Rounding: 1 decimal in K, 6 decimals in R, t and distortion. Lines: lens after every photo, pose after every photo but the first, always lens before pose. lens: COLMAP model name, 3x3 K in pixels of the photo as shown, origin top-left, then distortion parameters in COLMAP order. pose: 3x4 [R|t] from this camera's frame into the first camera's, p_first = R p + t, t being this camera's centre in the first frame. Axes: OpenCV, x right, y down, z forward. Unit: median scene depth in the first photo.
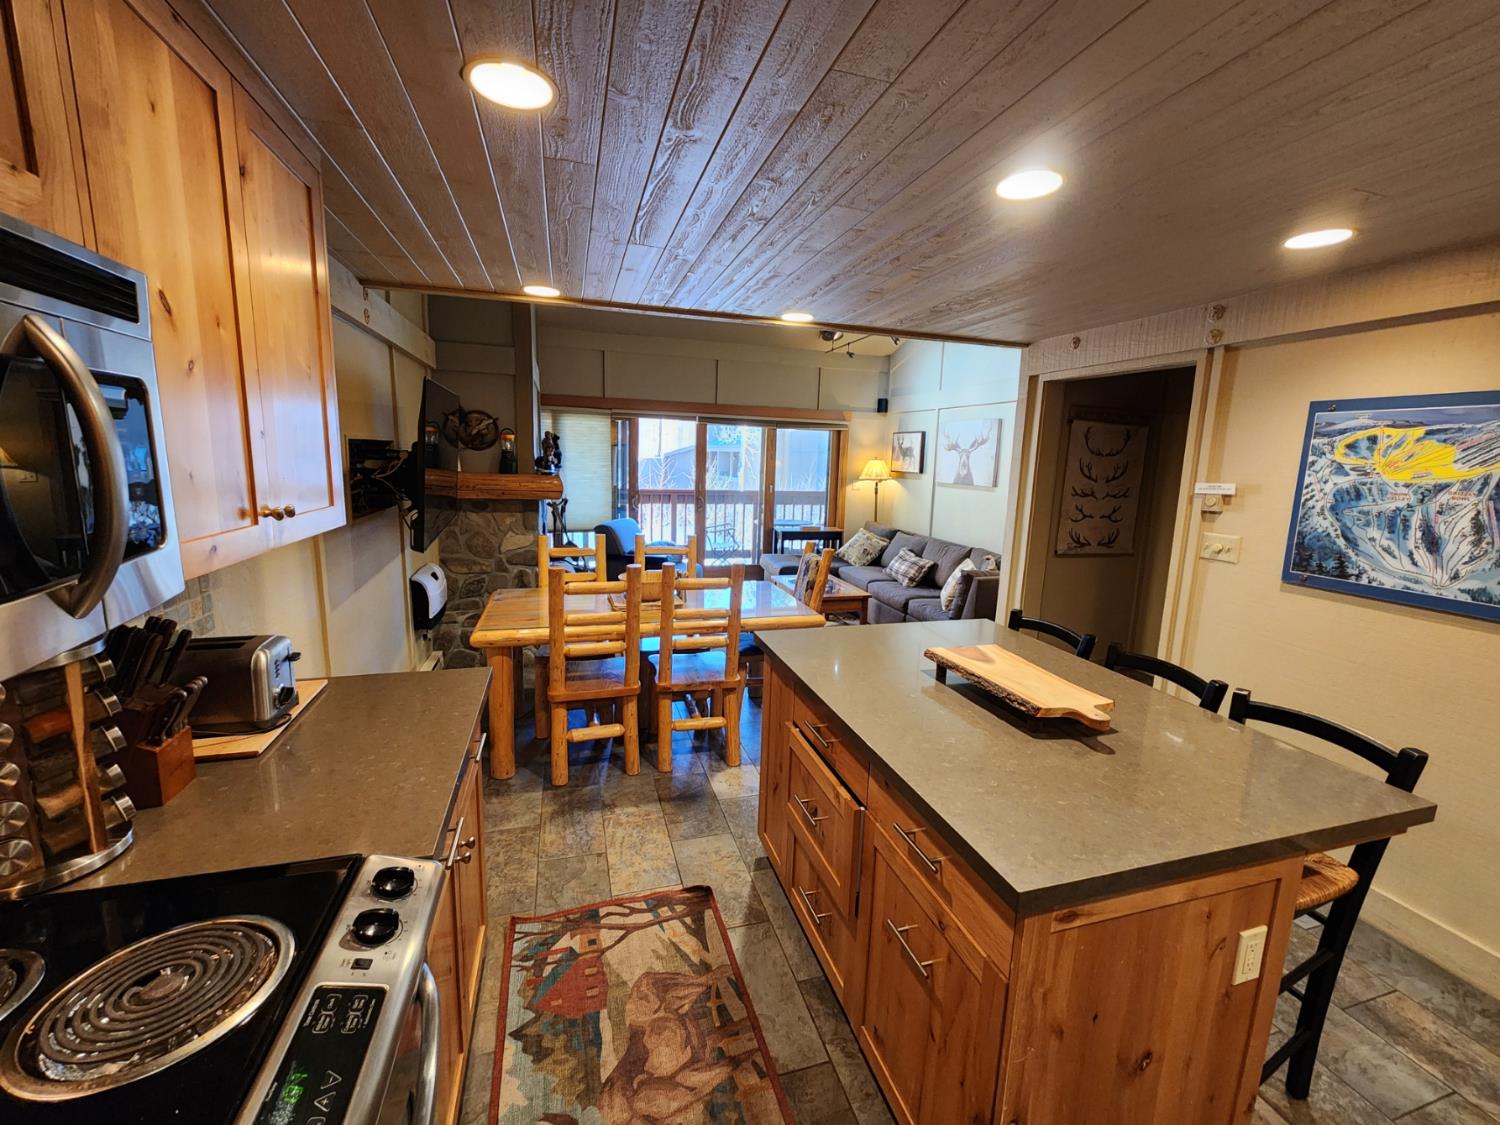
lens RADIAL K [[610.4, 0, 748.3], [0, 610.4, 555.7], [0, 0, 1]] dist [-0.002234, -0.000292]
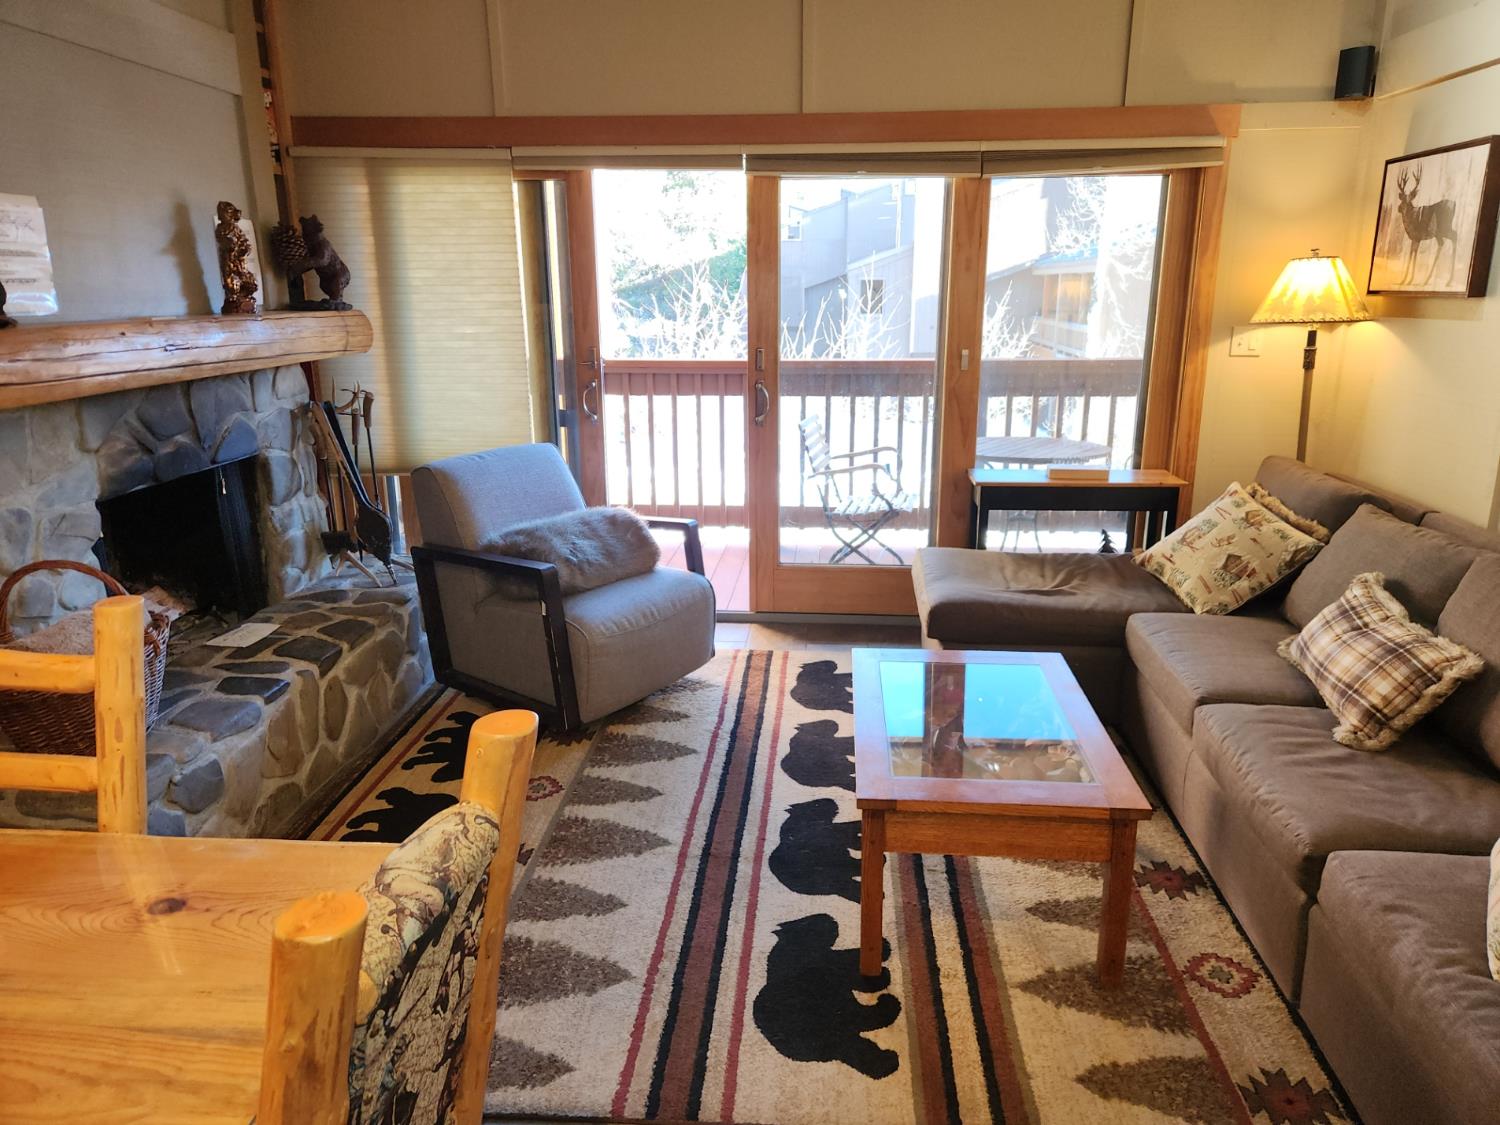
lens RADIAL K [[996.9, 0, 765.4], [0, 996.9, 557.6], [0, 0, 1]] dist [0.063479, -0.059944]
pose [[0.935212, 0.057755, -0.349346, 0.144133], [-0.023980, 0.994674, 0.100246, -0.053428], [0.353275, -0.085374, 0.931616, 0.434110]]
